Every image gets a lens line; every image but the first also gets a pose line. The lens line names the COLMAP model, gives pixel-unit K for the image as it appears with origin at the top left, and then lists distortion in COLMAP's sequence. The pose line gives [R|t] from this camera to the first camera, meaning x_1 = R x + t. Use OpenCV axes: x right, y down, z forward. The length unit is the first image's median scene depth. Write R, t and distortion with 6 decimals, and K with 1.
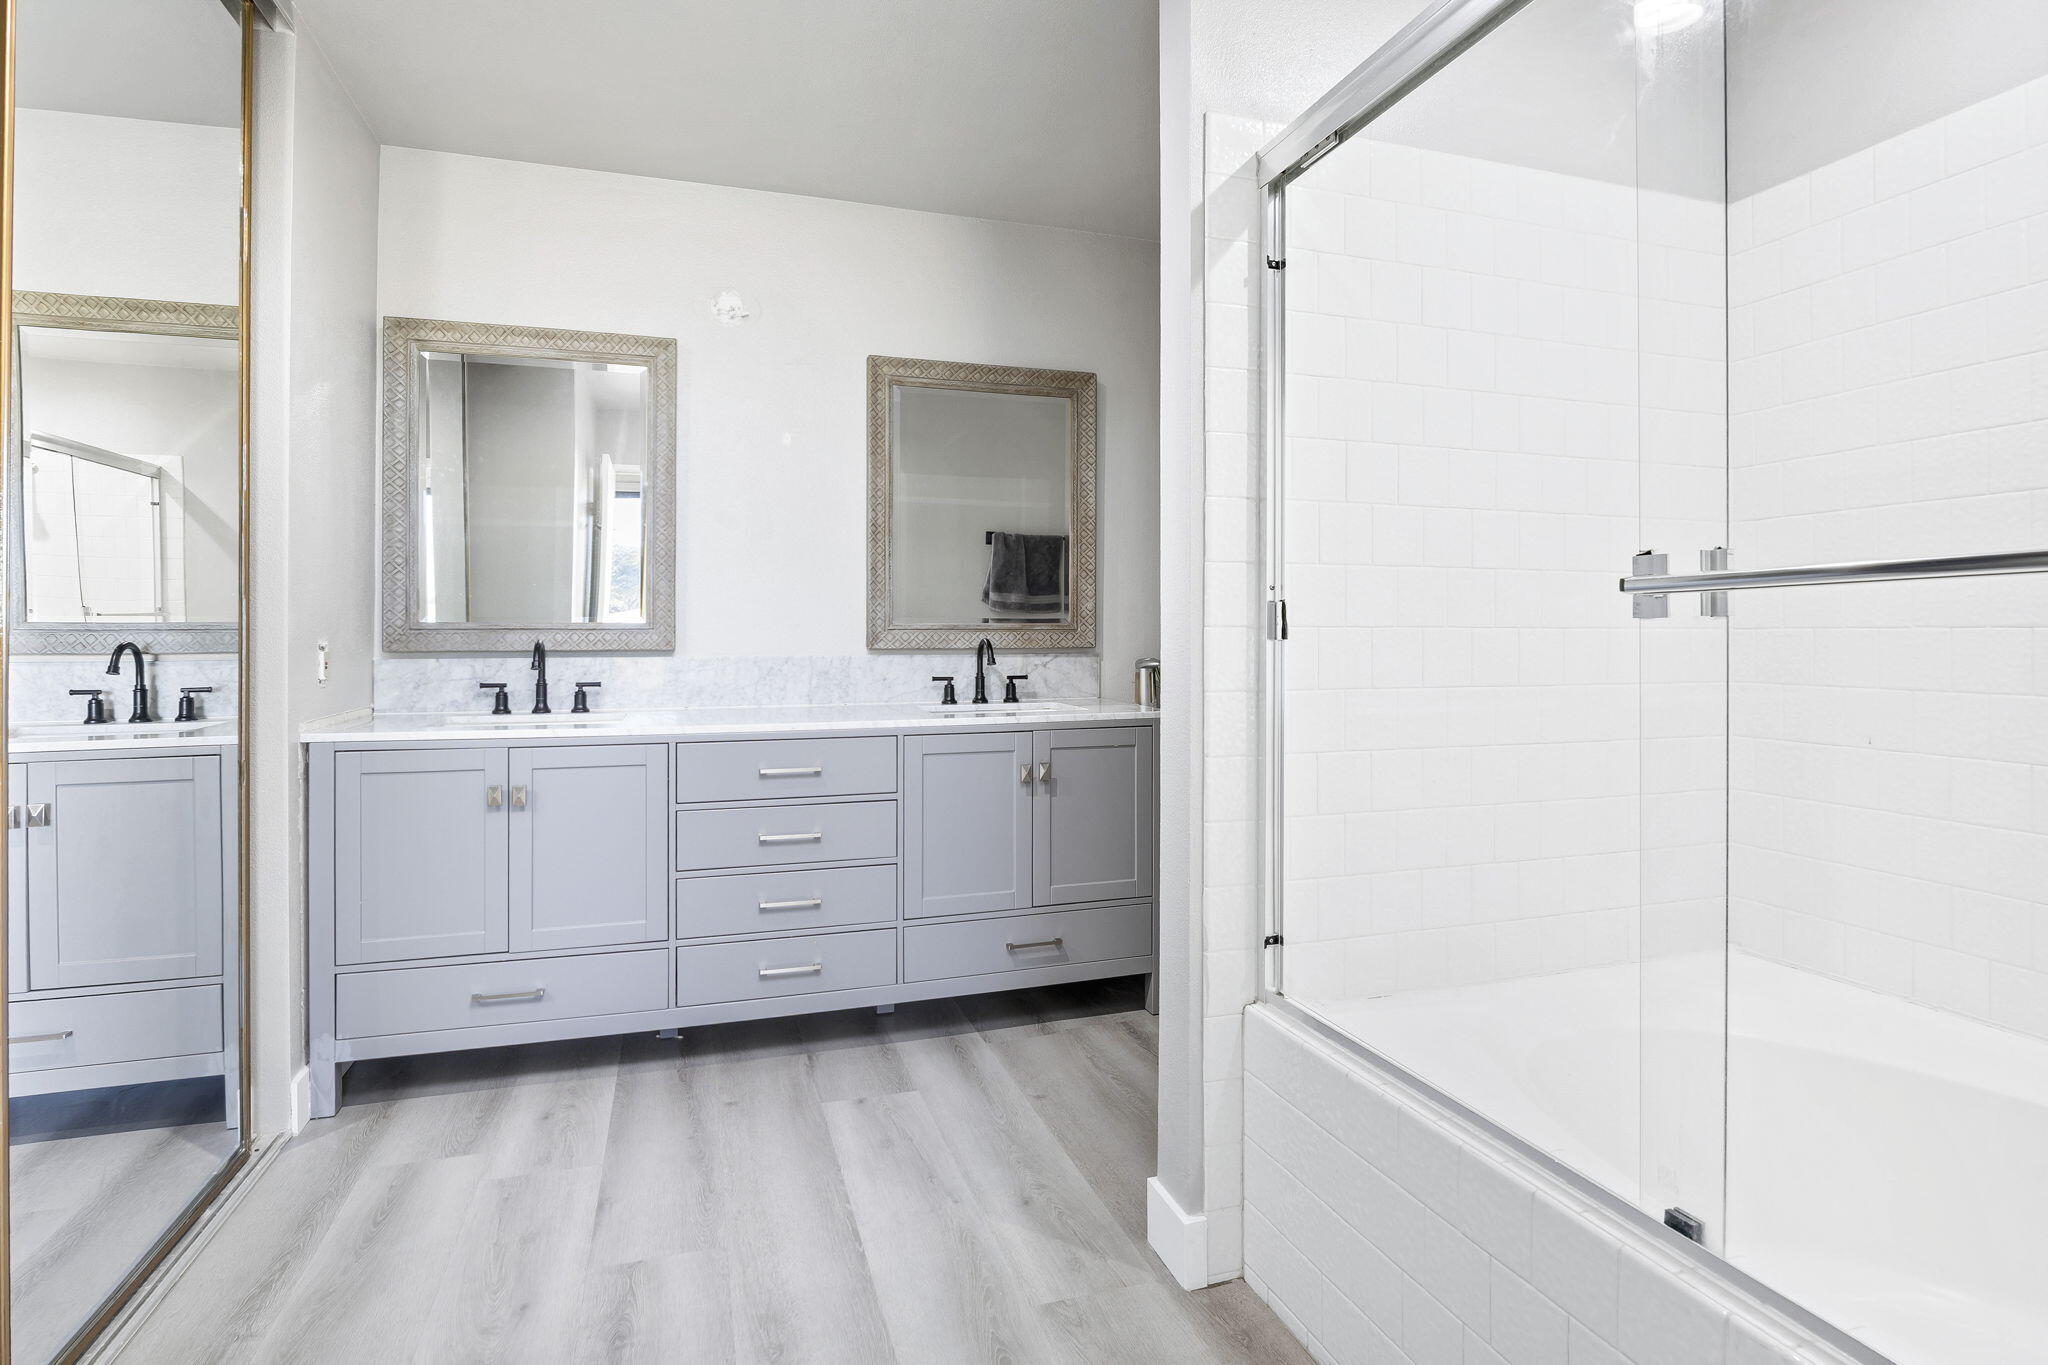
lens RADIAL K [[1003.7, 0, 986.5], [0, 1003.7, 639.7], [0, 0, 1]] dist [-0.001305, -0.002927]
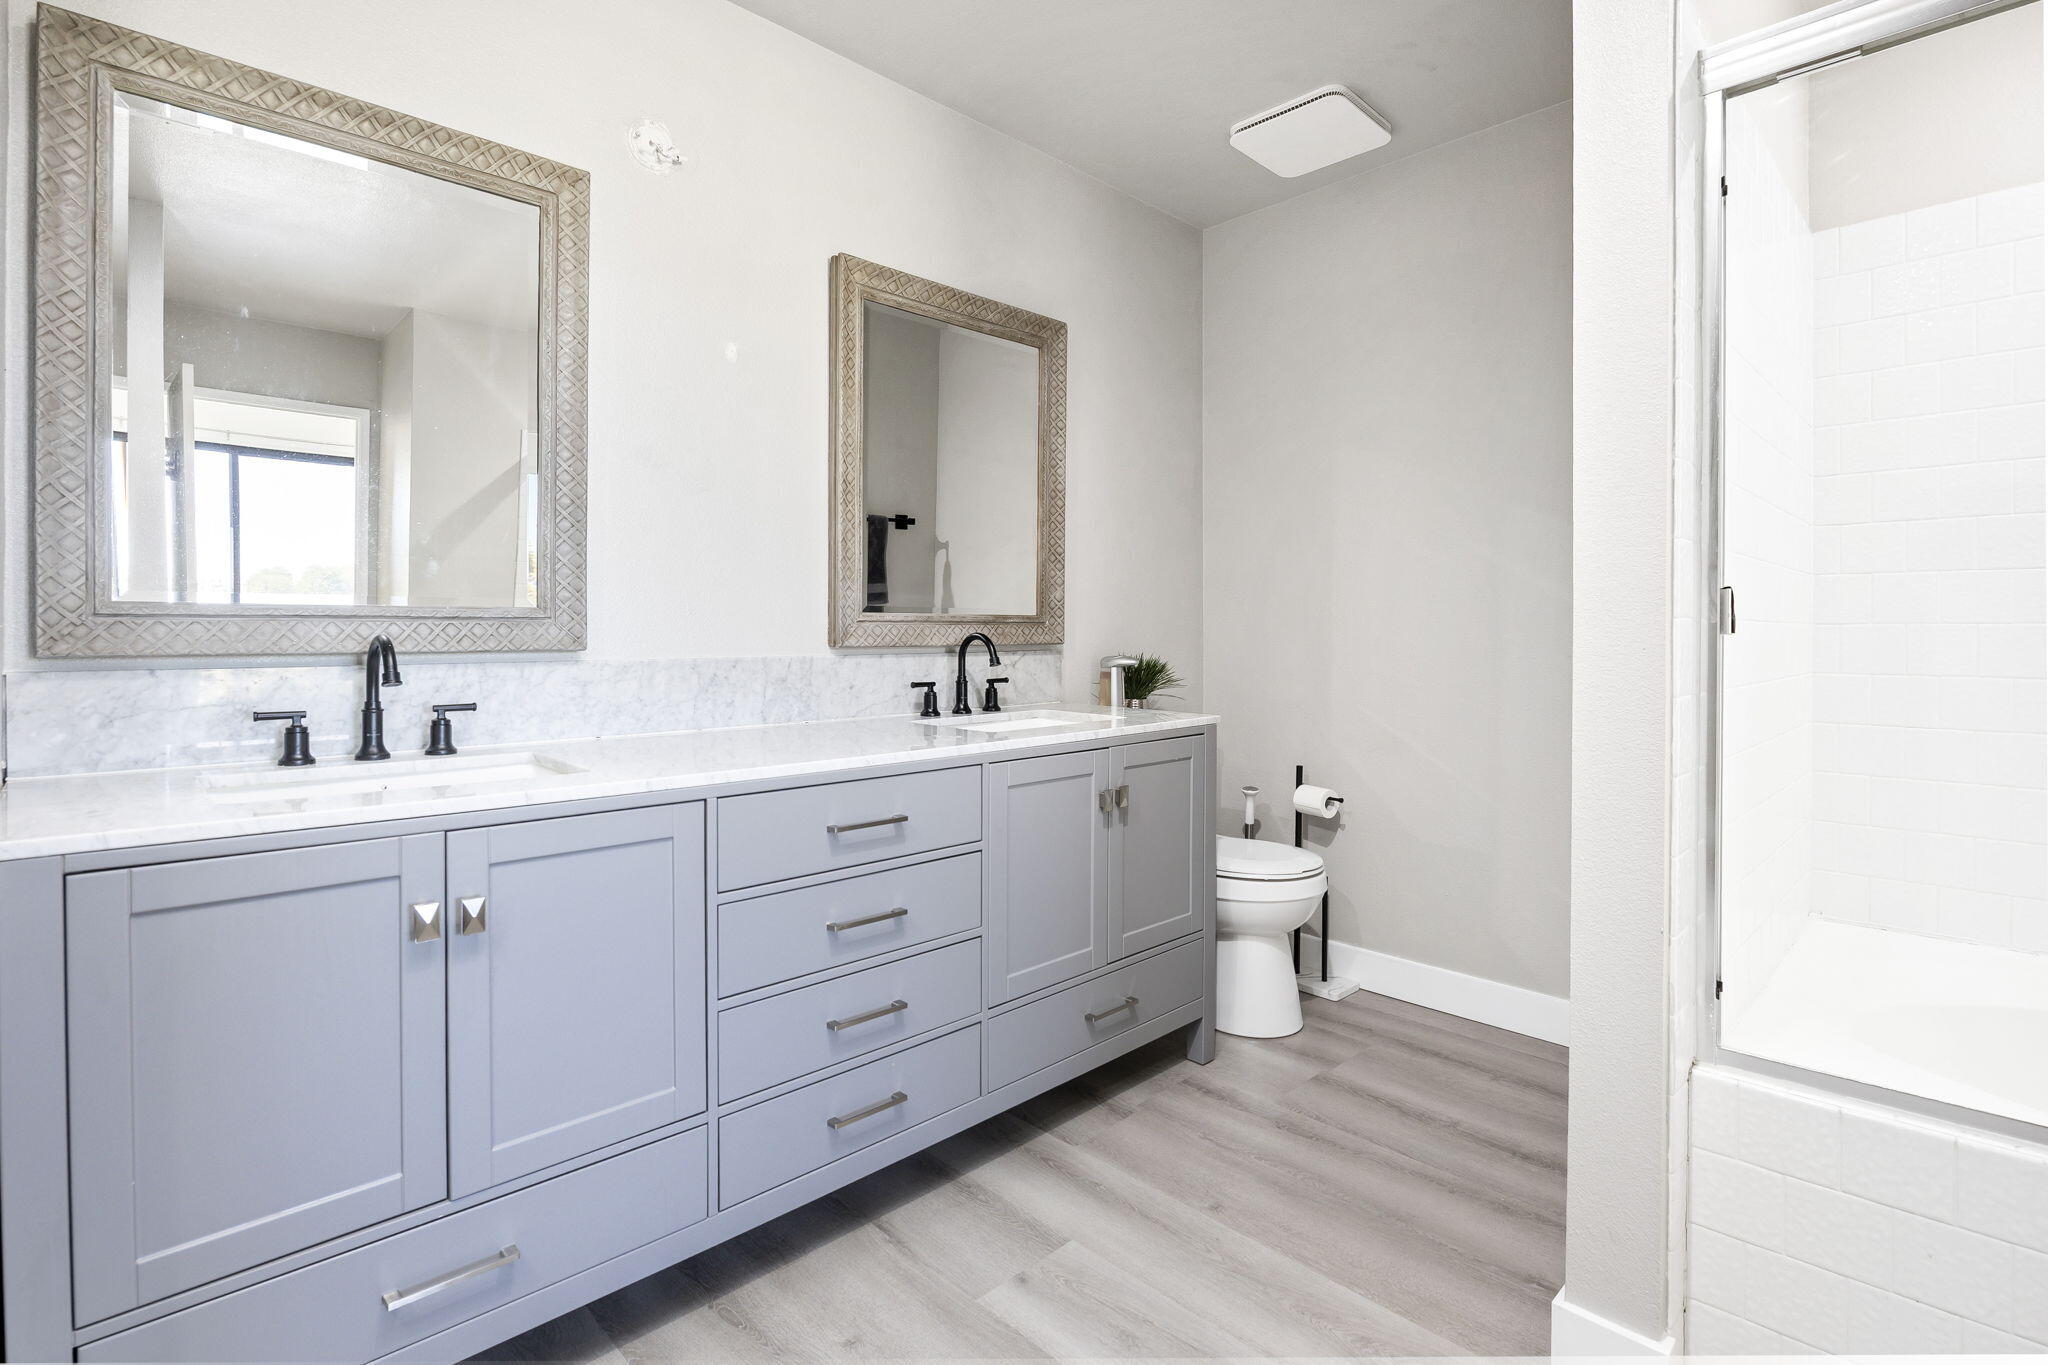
lens RADIAL K [[1003.7, 0, 1047.1], [0, 1003.7, 639.7], [0, 0, 1]] dist [-0.001305, -0.002927]
pose [[0.887520, -0.001174, 0.460768, -0.363546], [-0.002650, 0.999967, 0.007653, -0.002572], [-0.460762, -0.008013, 0.887487, 0.297395]]
